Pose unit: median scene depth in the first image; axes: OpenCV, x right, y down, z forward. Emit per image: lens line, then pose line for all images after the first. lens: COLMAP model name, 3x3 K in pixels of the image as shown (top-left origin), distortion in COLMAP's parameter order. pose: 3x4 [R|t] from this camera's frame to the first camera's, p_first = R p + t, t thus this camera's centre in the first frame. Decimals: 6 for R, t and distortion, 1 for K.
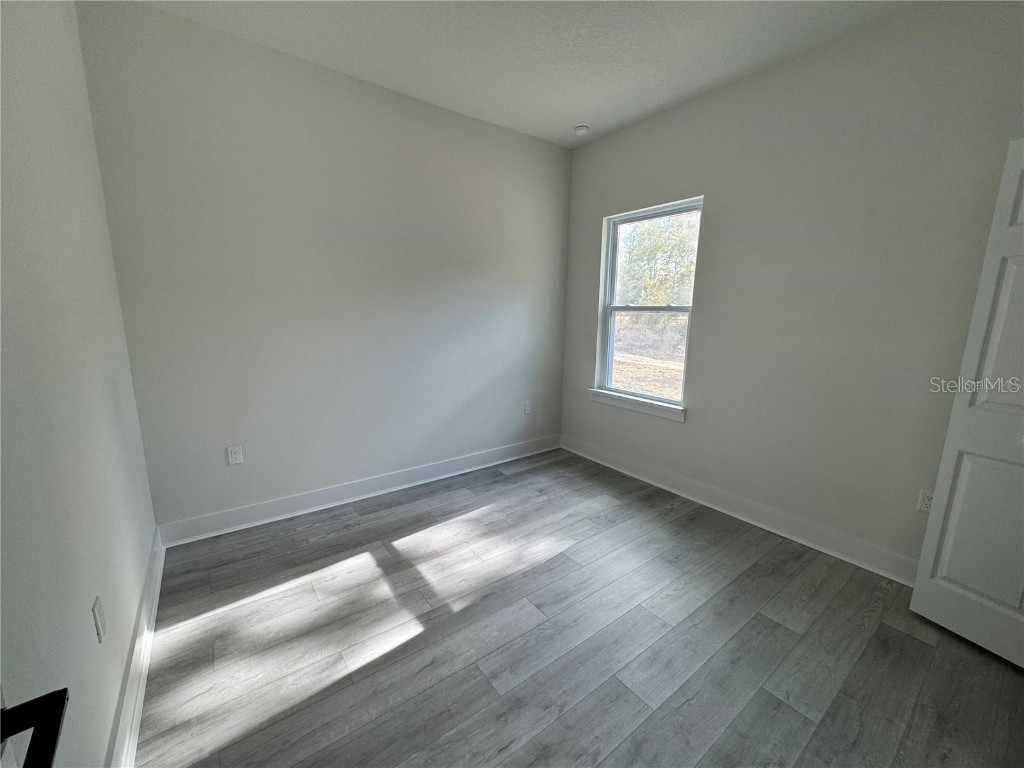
lens RADIAL K [[407.6, 0, 514.4], [0, 407.6, 388.7], [0, 0, 1]] dist [-0.003043, -0.000182]
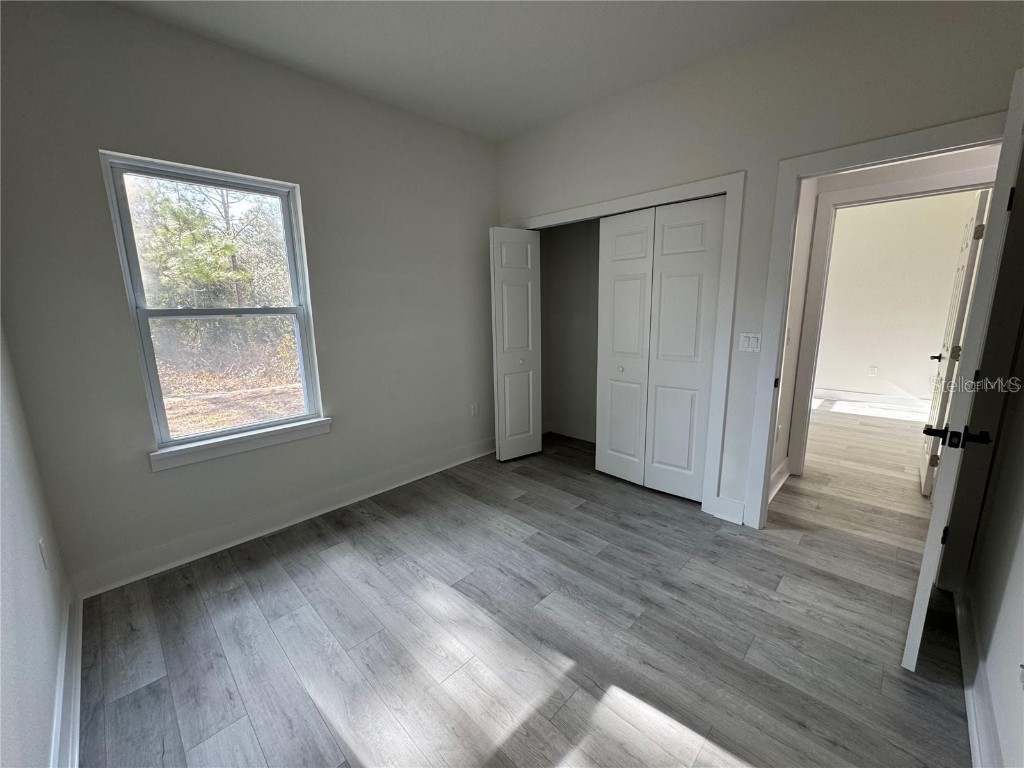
lens RADIAL K [[407.6, 0, 513.0], [0, 407.6, 382.9], [0, 0, 1]] dist [-0.003043, -0.000182]
pose [[-0.156755, -0.195437, 0.968108, -0.717057], [0.200225, 0.953582, 0.224925, -0.201602], [-0.967129, 0.229097, -0.110347, 0.922126]]
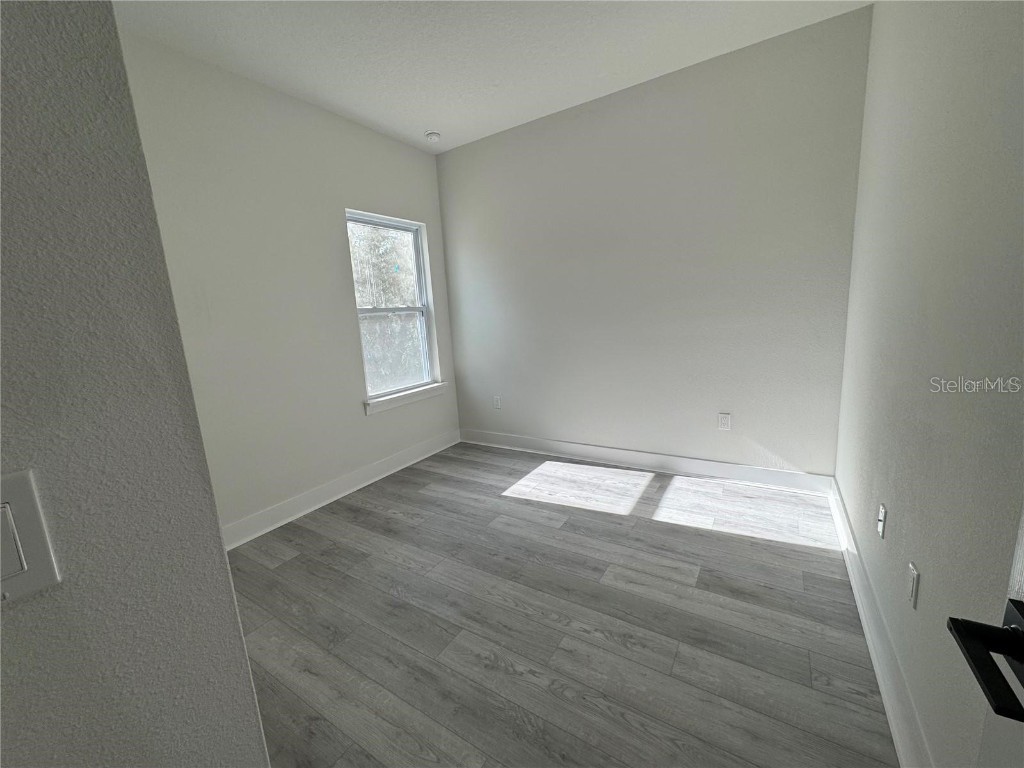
lens RADIAL K [[407.6, 0, 518.6], [0, 407.6, 385.9], [0, 0, 1]] dist [-0.003043, -0.000182]
pose [[-0.387886, -0.168271, 0.906217, -1.228806], [0.213955, 0.939900, 0.266104, -0.333730], [-0.896531, 0.297108, -0.328572, 1.674968]]
